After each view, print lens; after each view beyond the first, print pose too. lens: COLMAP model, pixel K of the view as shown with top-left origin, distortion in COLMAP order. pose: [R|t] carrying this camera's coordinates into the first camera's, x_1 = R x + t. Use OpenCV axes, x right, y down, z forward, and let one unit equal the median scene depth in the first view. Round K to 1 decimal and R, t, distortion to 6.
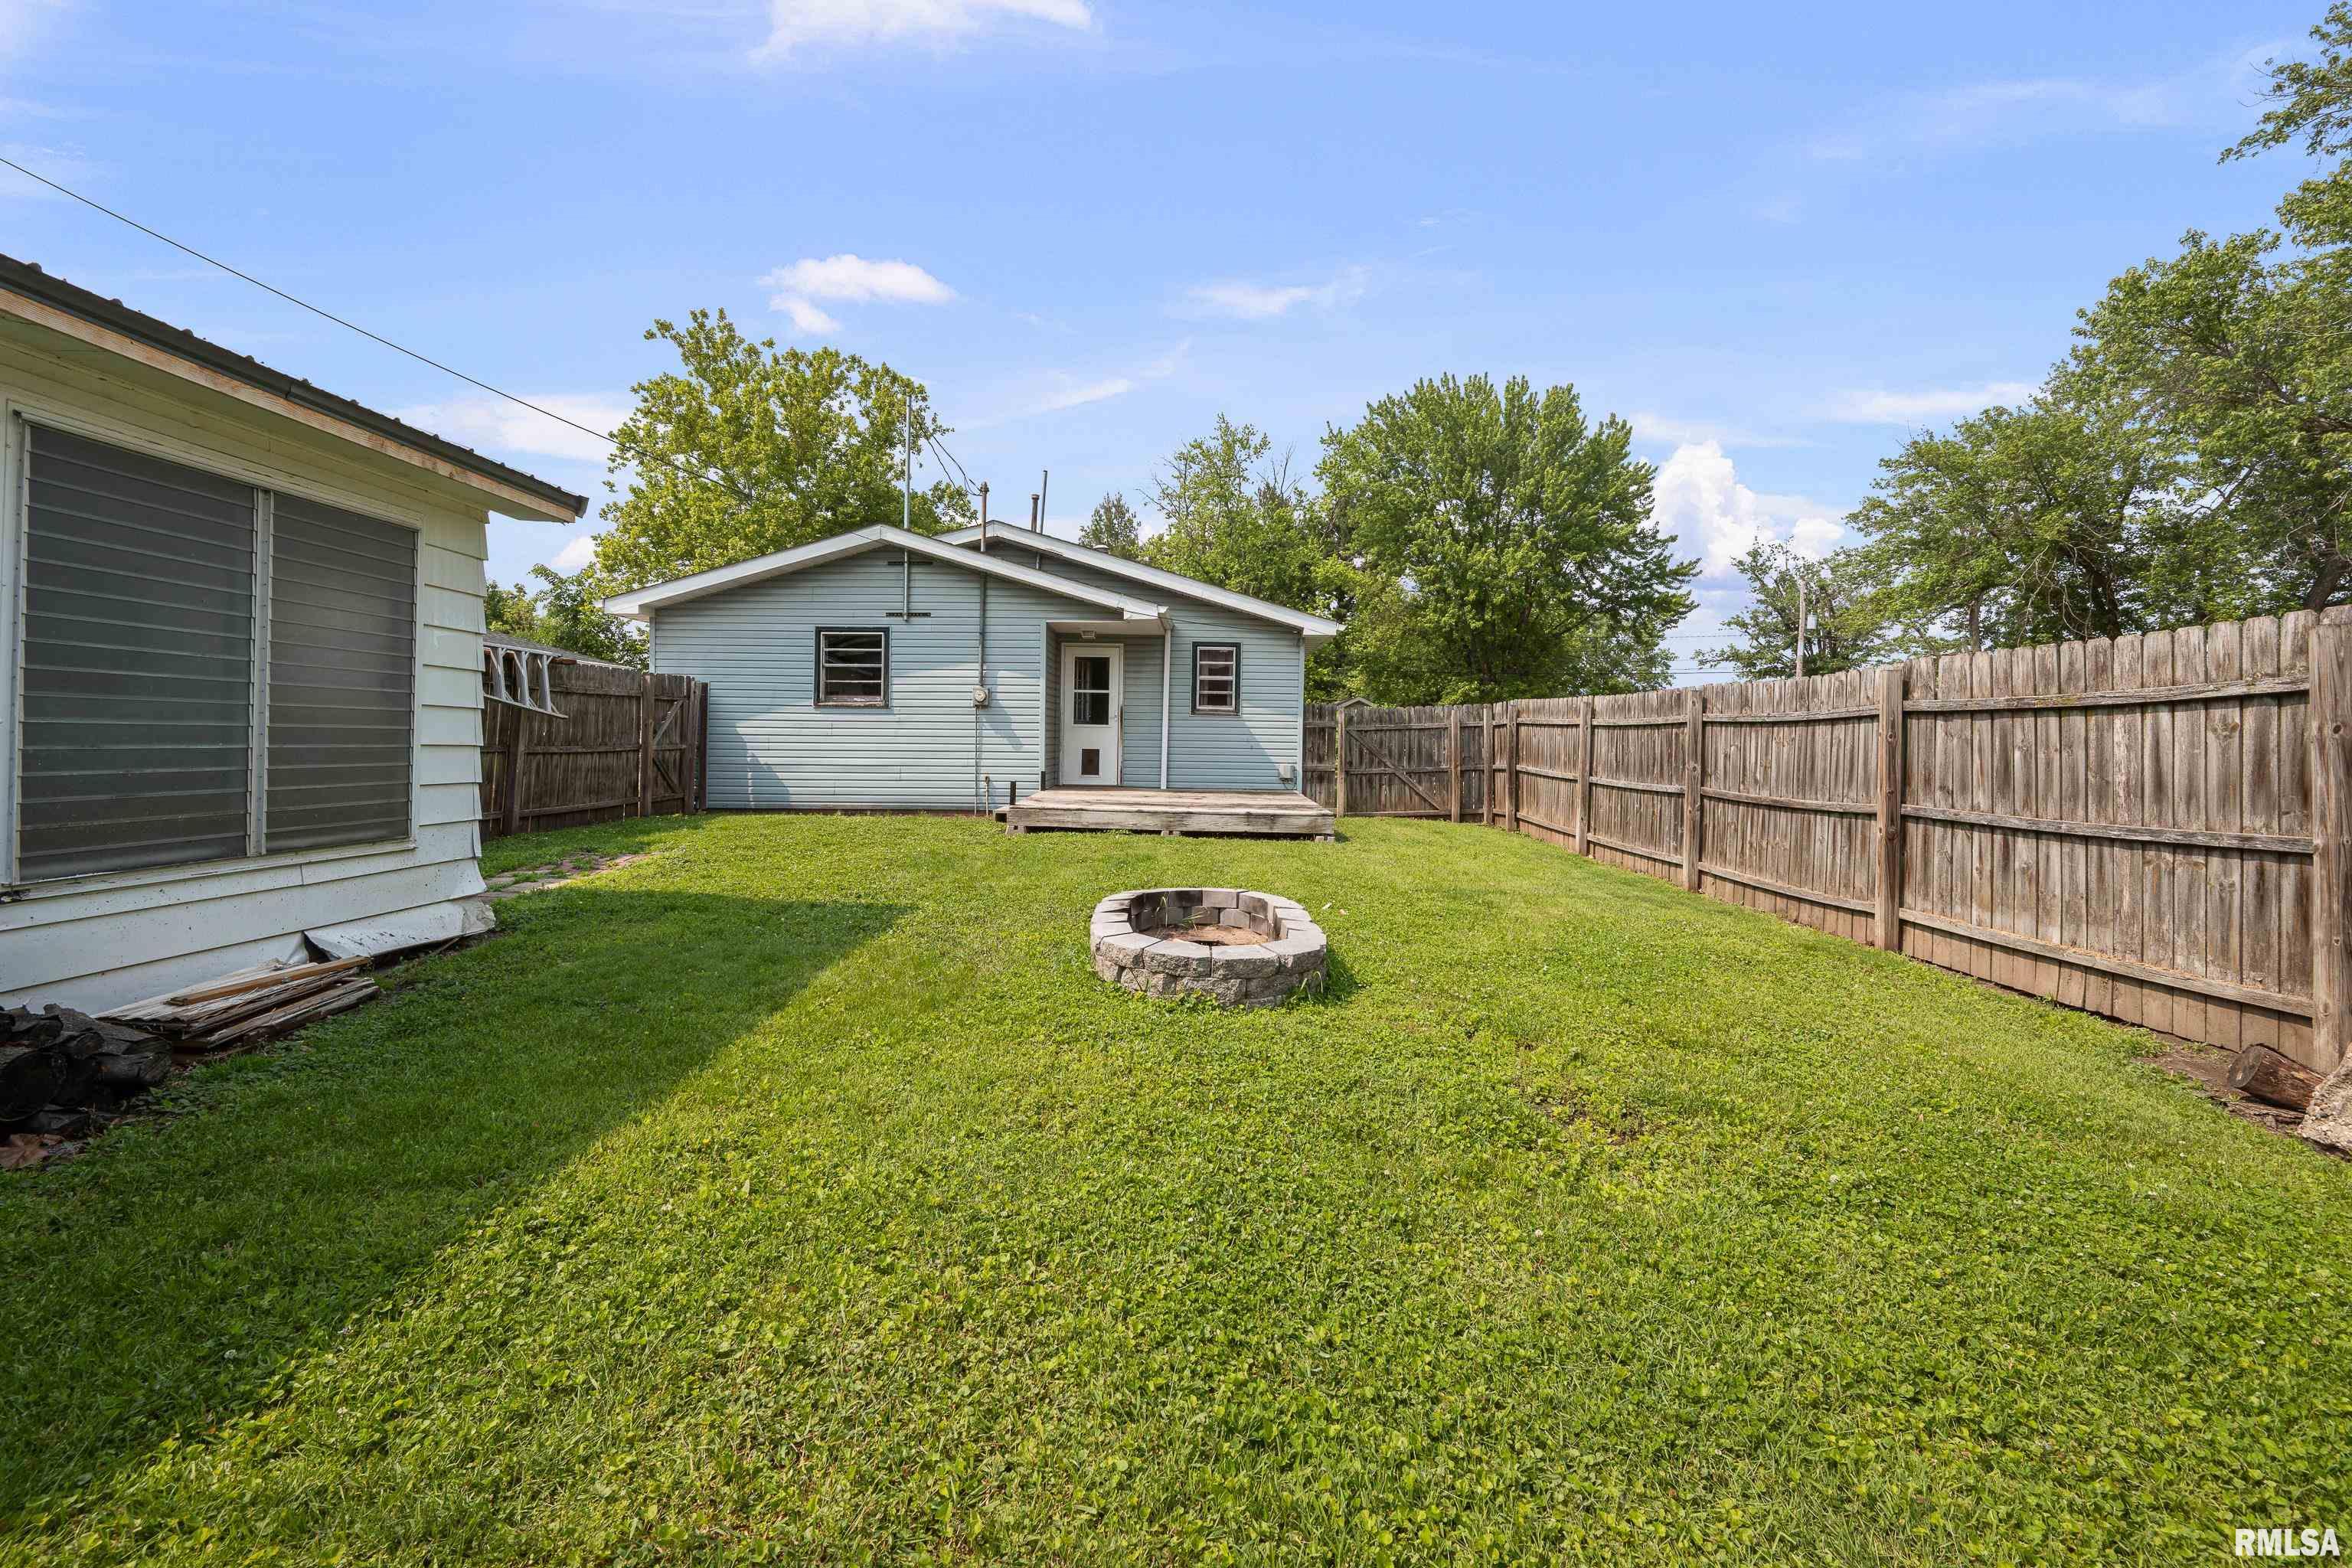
lens RADIAL K [[1031.5, 0, 1173.9], [0, 1031.5, 739.1], [0, 0, 1]] dist [-0.000836, 0.000108]
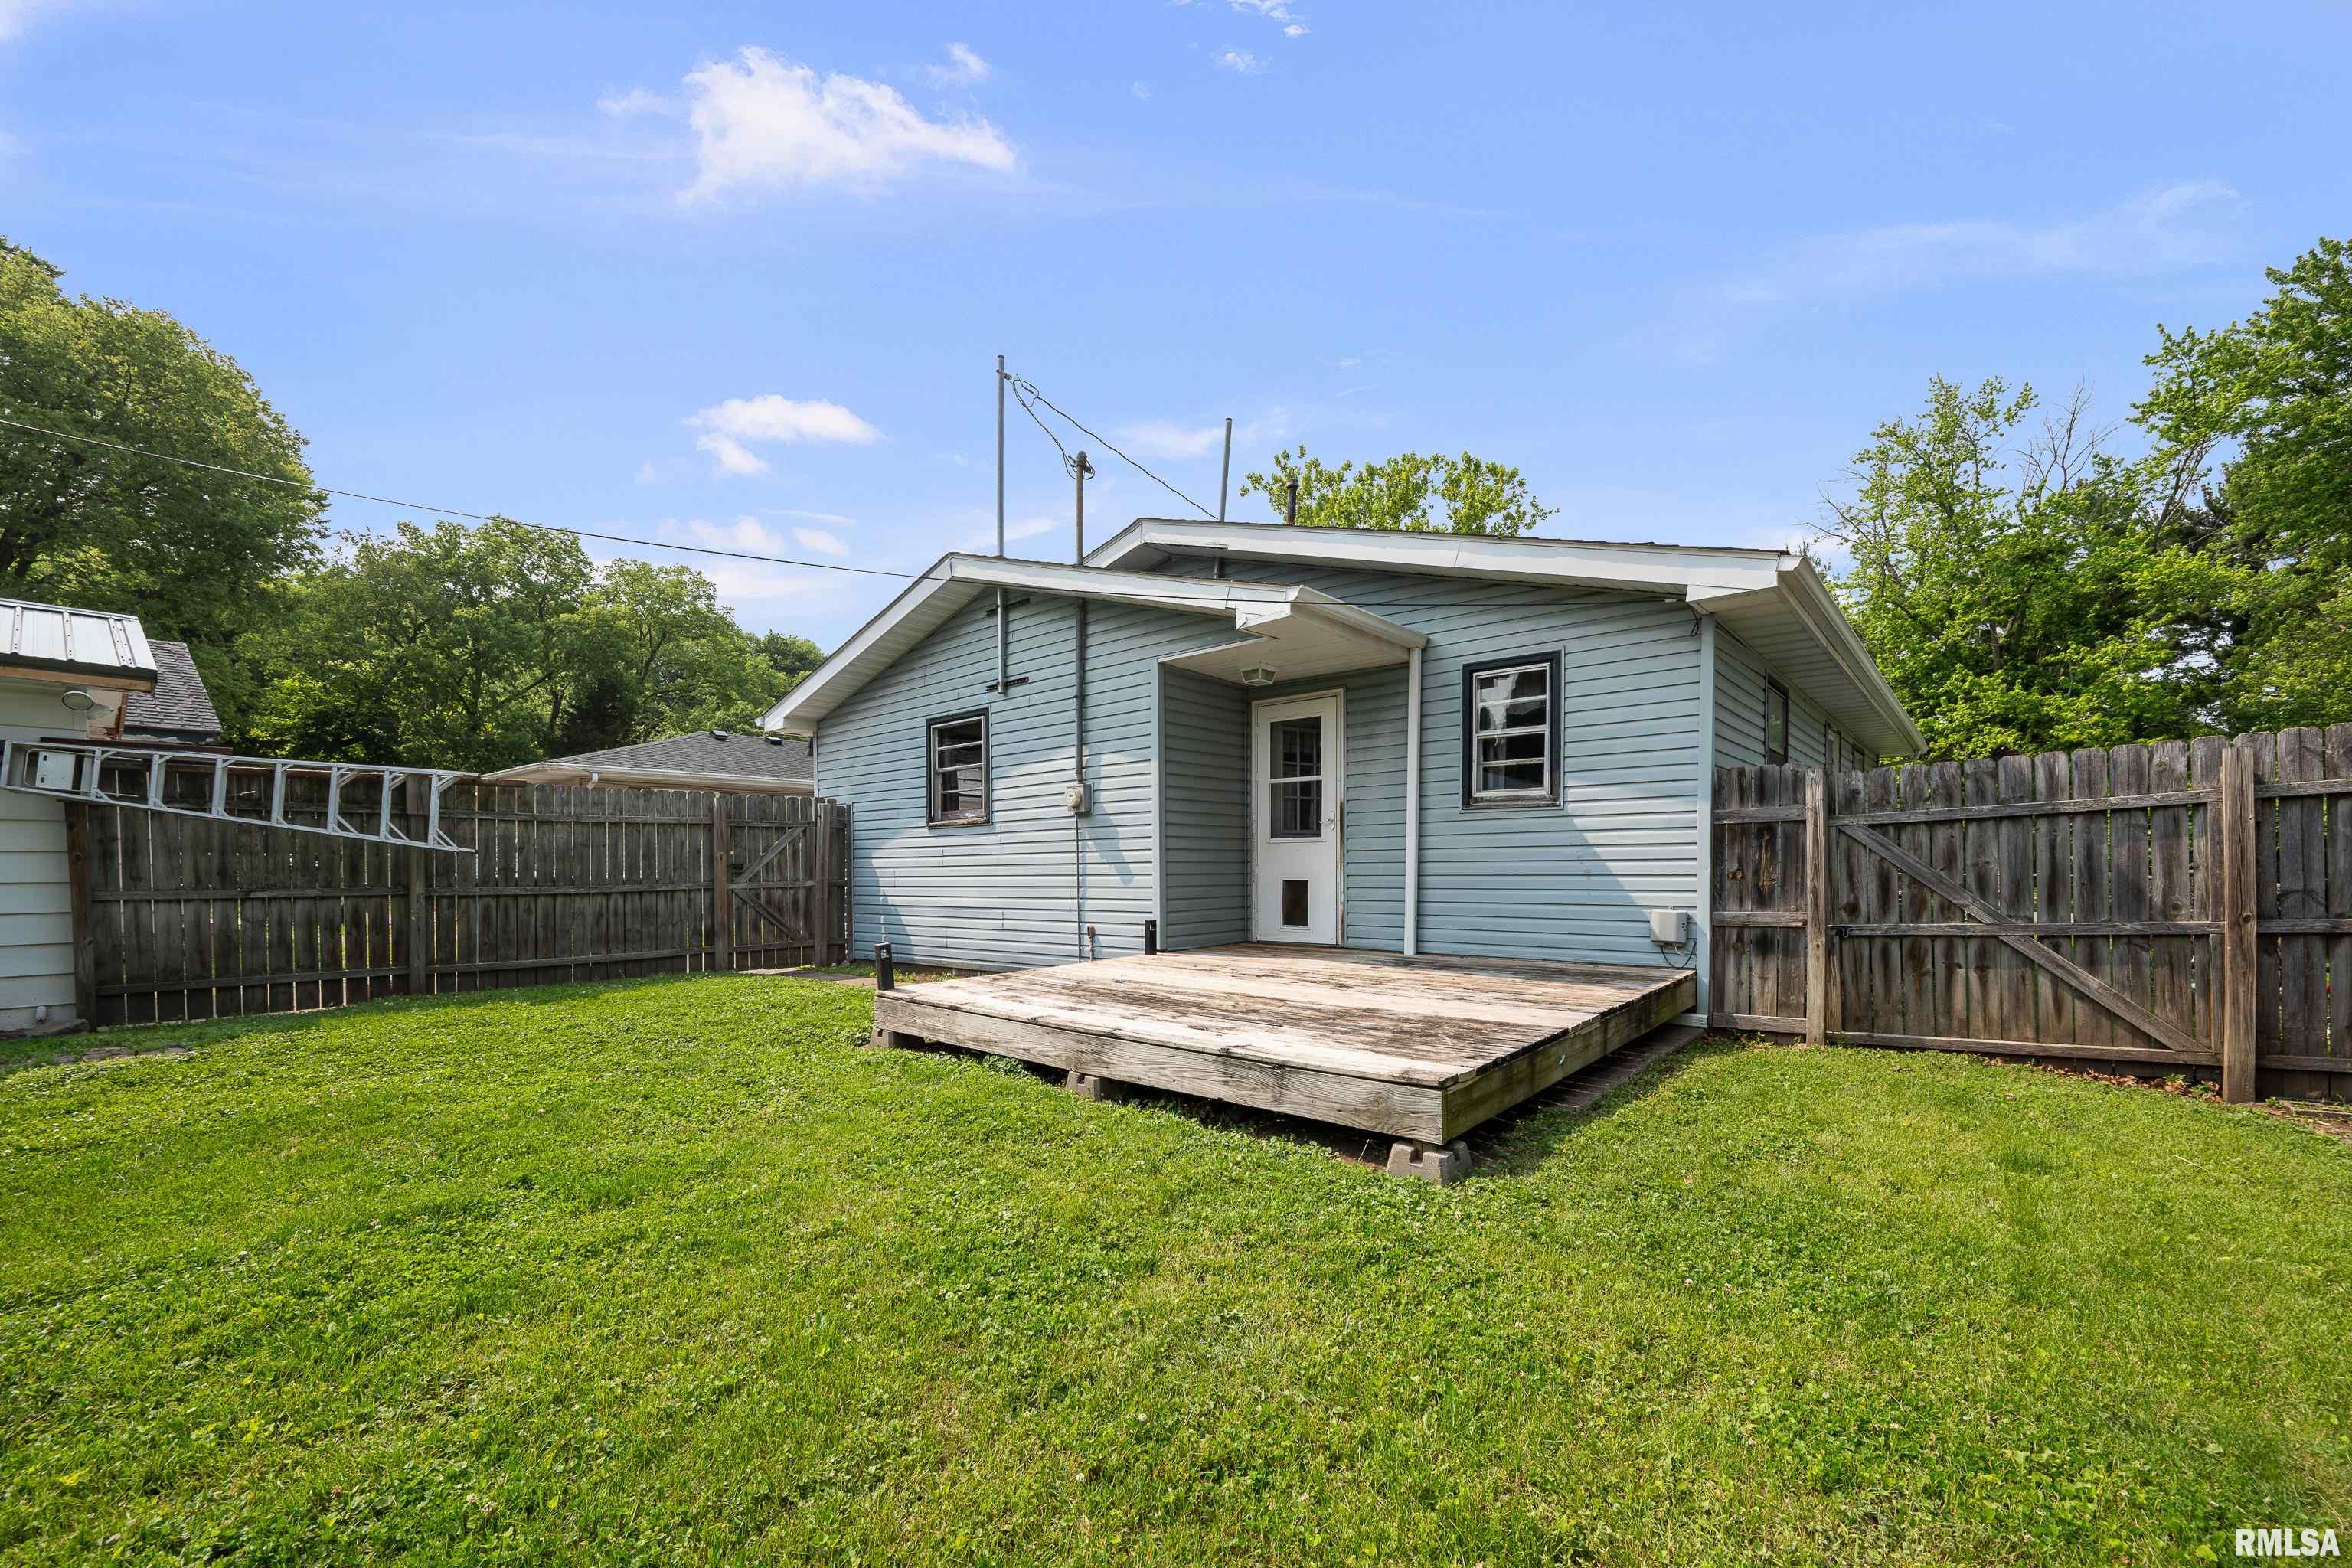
lens RADIAL K [[949.8, 0, 1187.1], [0, 949.8, 884.0], [0, 0, 1]] dist [-0.001346, 0.000363]
pose [[0.755462, -0.008085, -0.655143, 0.236347], [0.019000, 0.999774, 0.009571, 0.005892], [0.654917, -0.019678, 0.755445, 0.603853]]
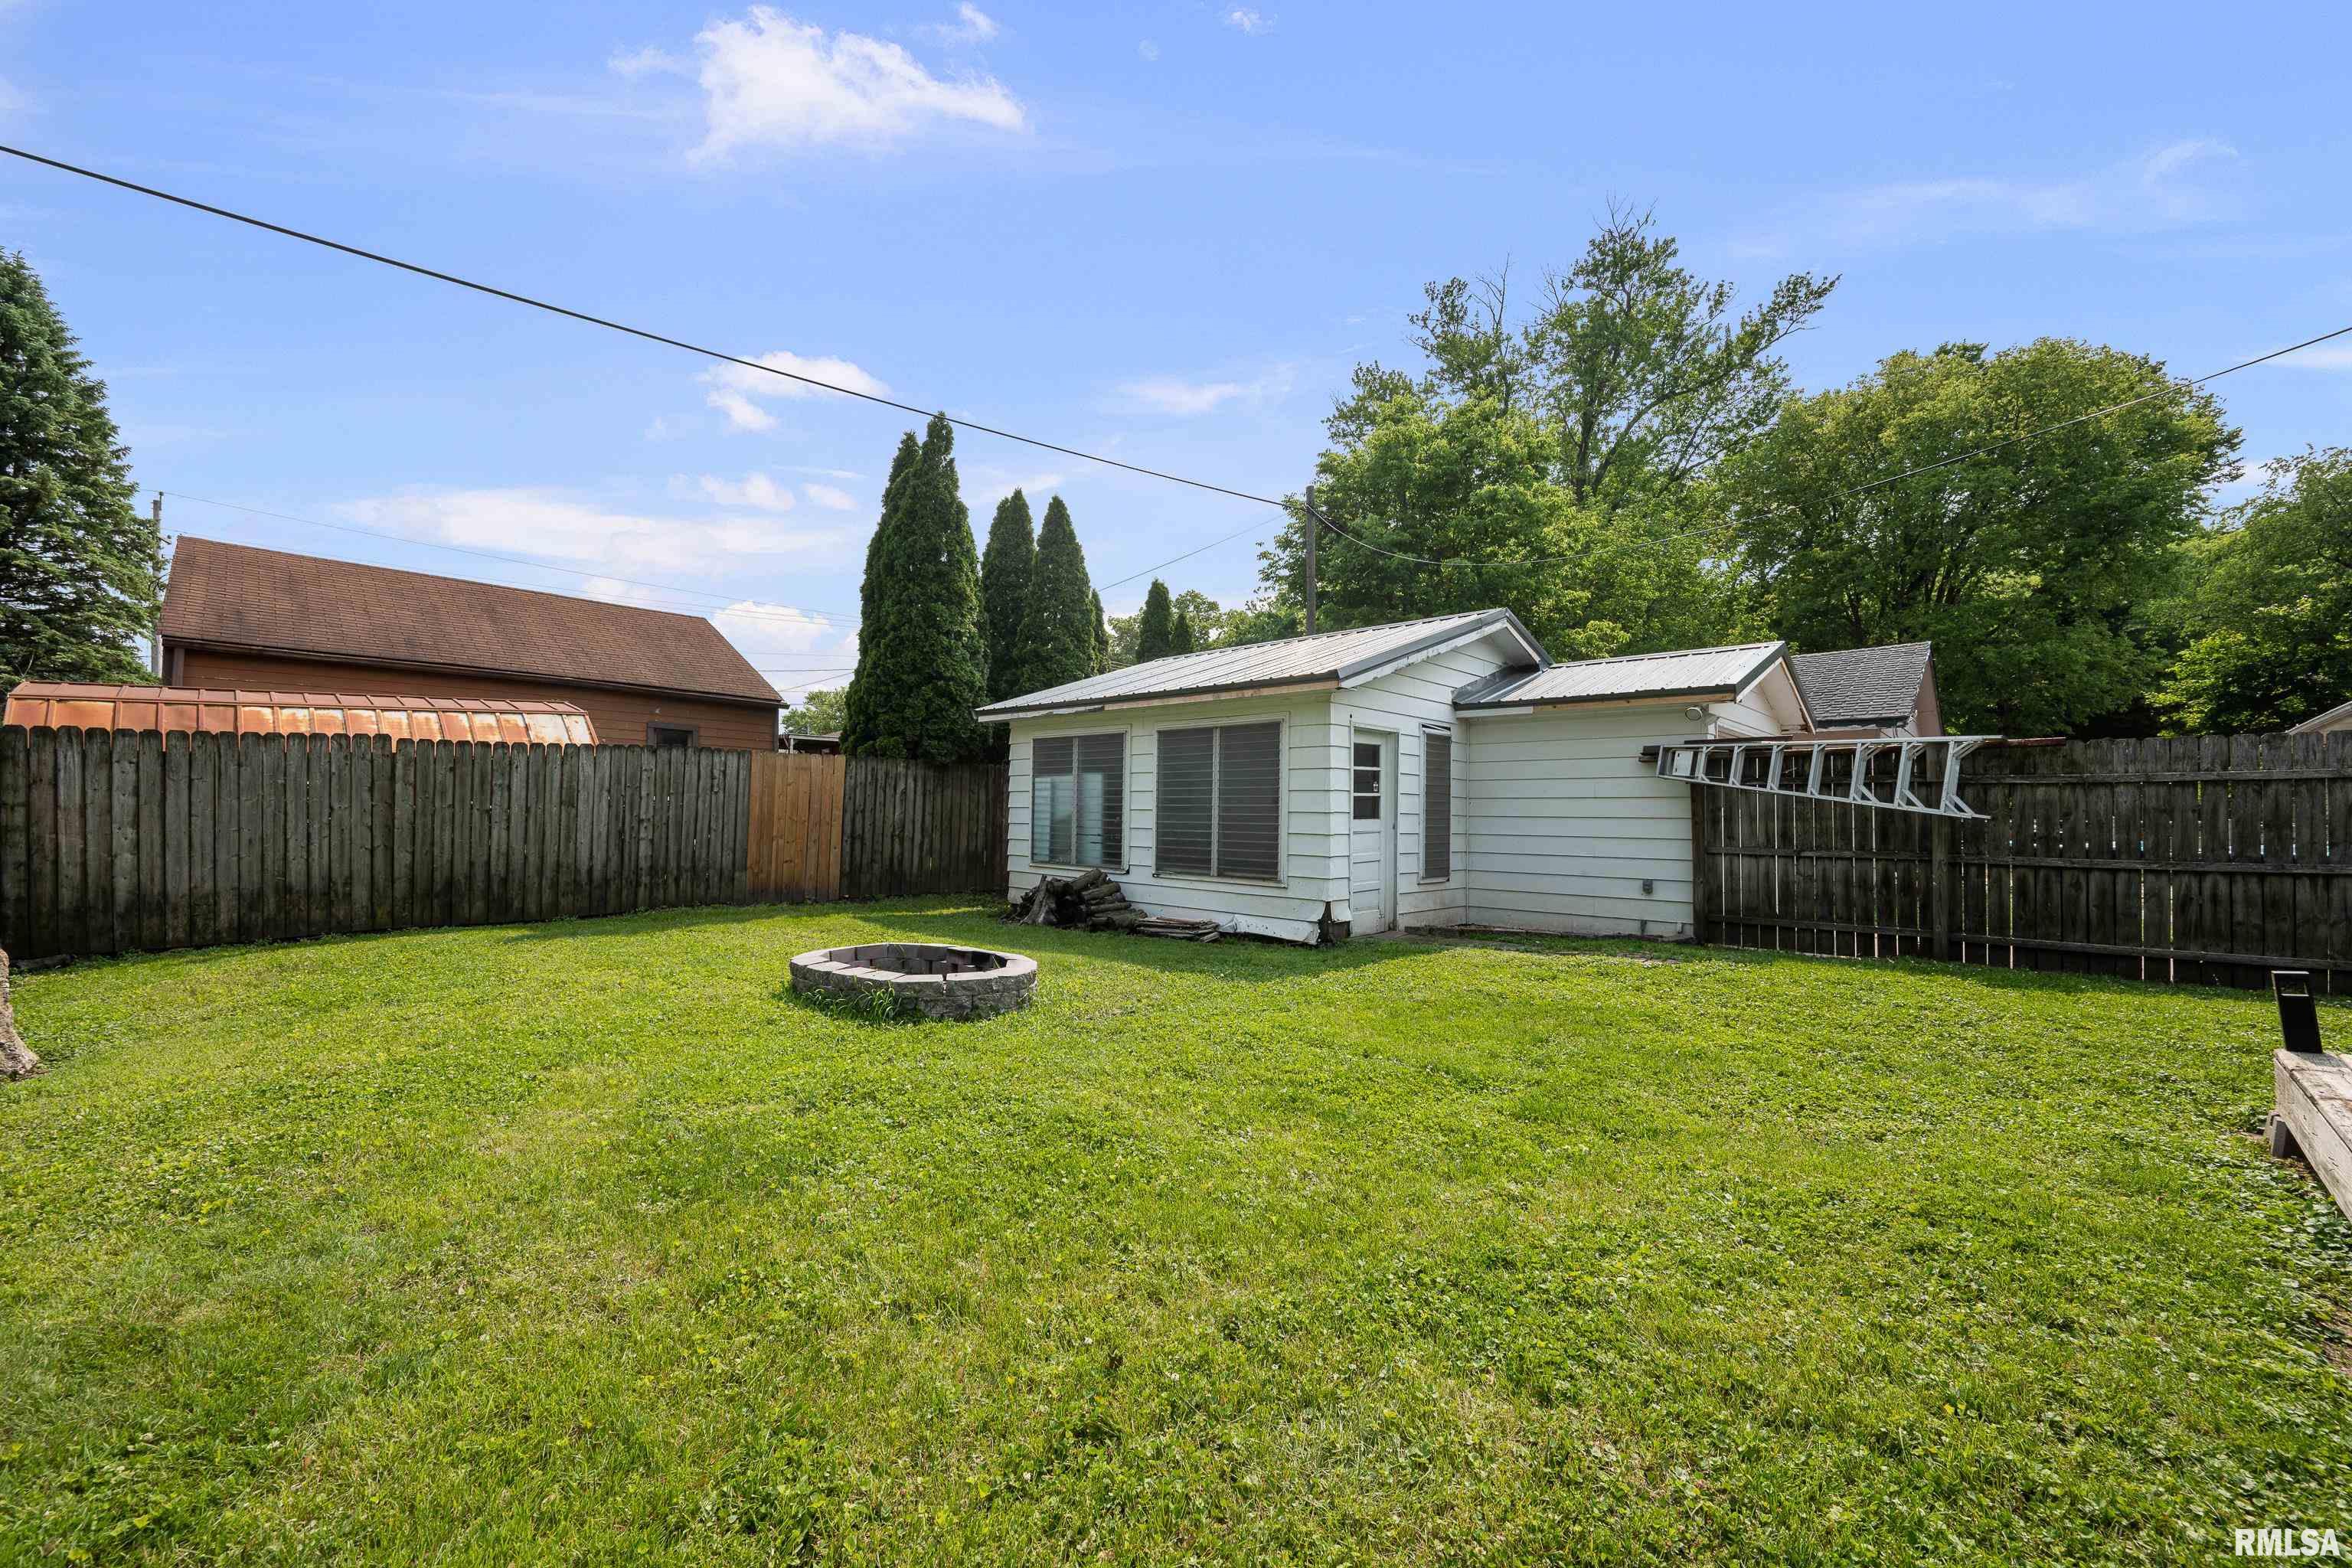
lens RADIAL K [[895.6, 0, 1151.0], [0, 895.6, 793.6], [0, 0, 1]] dist [0.000037, -0.000180]
pose [[-0.701878, -0.050833, -0.710481, 0.239594], [-0.026960, 0.998631, -0.044816, 0.005449], [0.711787, -0.012301, -0.702288, 0.767803]]
